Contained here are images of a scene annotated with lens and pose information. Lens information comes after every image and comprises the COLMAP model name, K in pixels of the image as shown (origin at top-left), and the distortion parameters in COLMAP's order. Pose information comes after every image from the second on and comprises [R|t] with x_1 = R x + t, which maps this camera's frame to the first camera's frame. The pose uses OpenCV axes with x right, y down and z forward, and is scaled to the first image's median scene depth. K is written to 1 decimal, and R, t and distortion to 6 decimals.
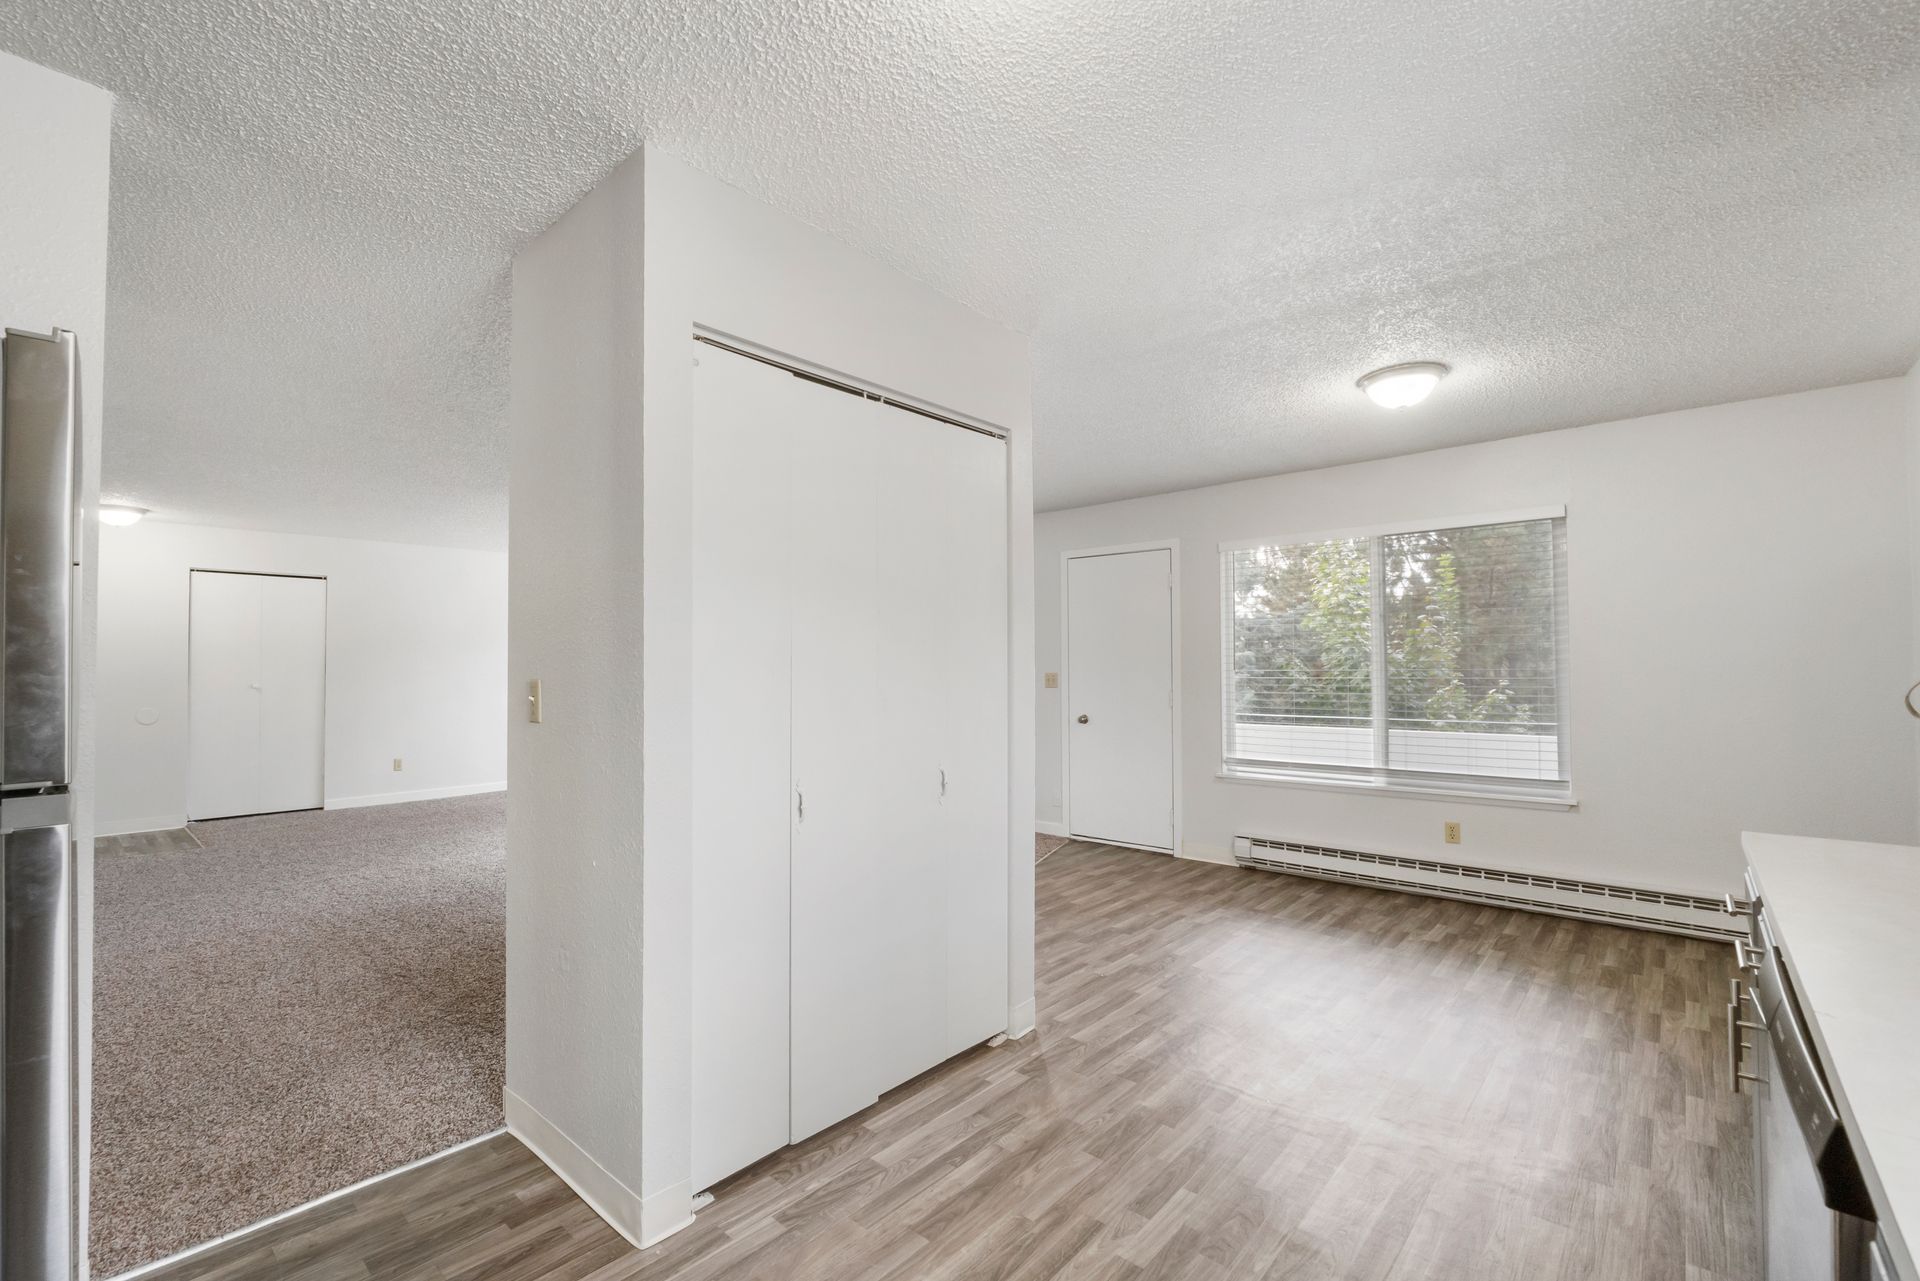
lens RADIAL K [[835.4, 0, 948.4], [0, 835.4, 644.7], [0, 0, 1]] dist [-0.002458, -0.000710]
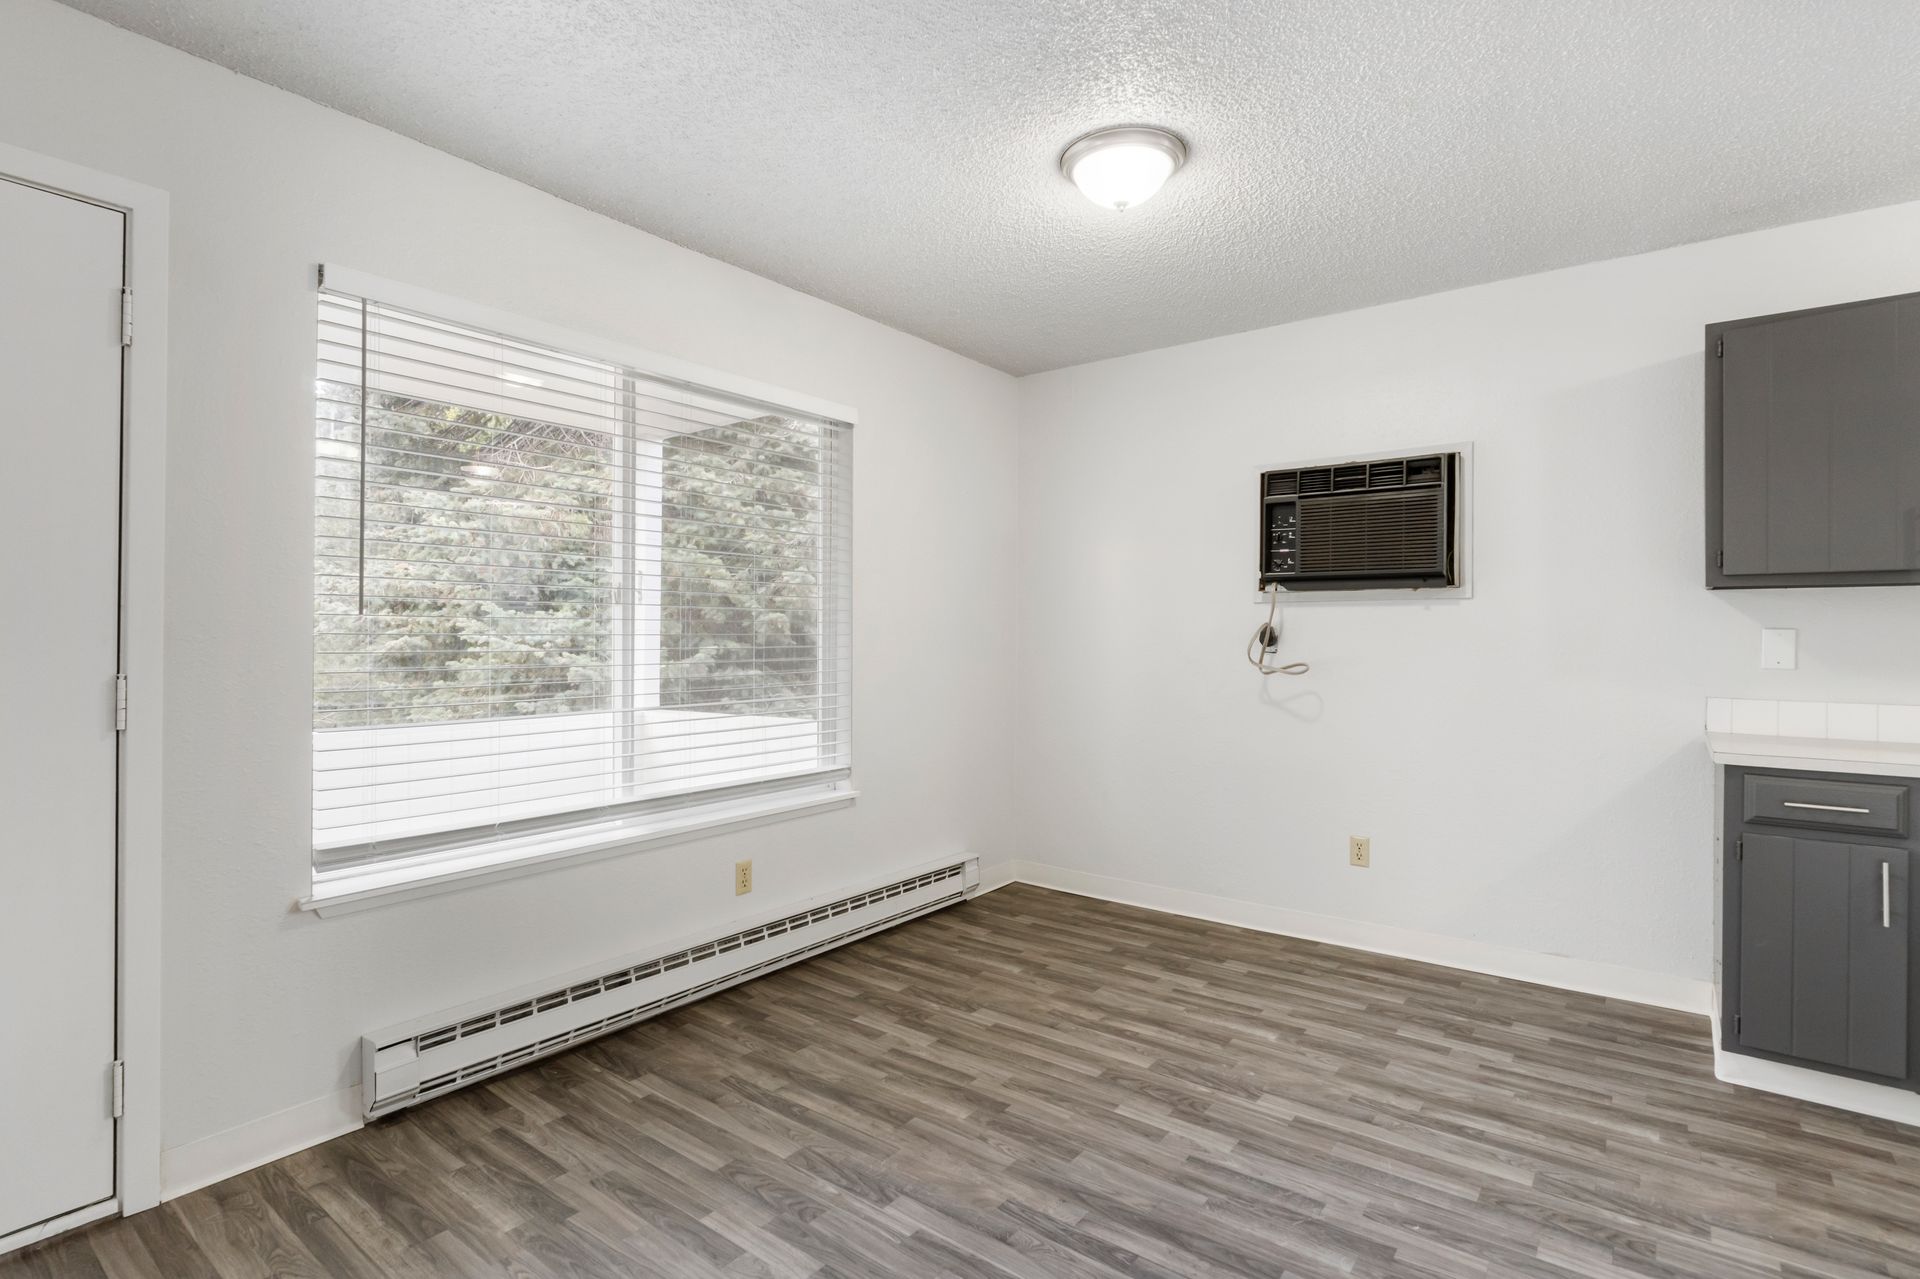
lens RADIAL K [[921.2, 0, 953.6], [0, 921.2, 642.6], [0, 0, 1]] dist [-0.011426, 0.000323]
pose [[-0.073361, 0.001366, 0.997304, -0.109725], [-0.025344, 0.999674, -0.003233, 0.044707], [-0.996983, -0.025513, -0.073303, 0.914519]]
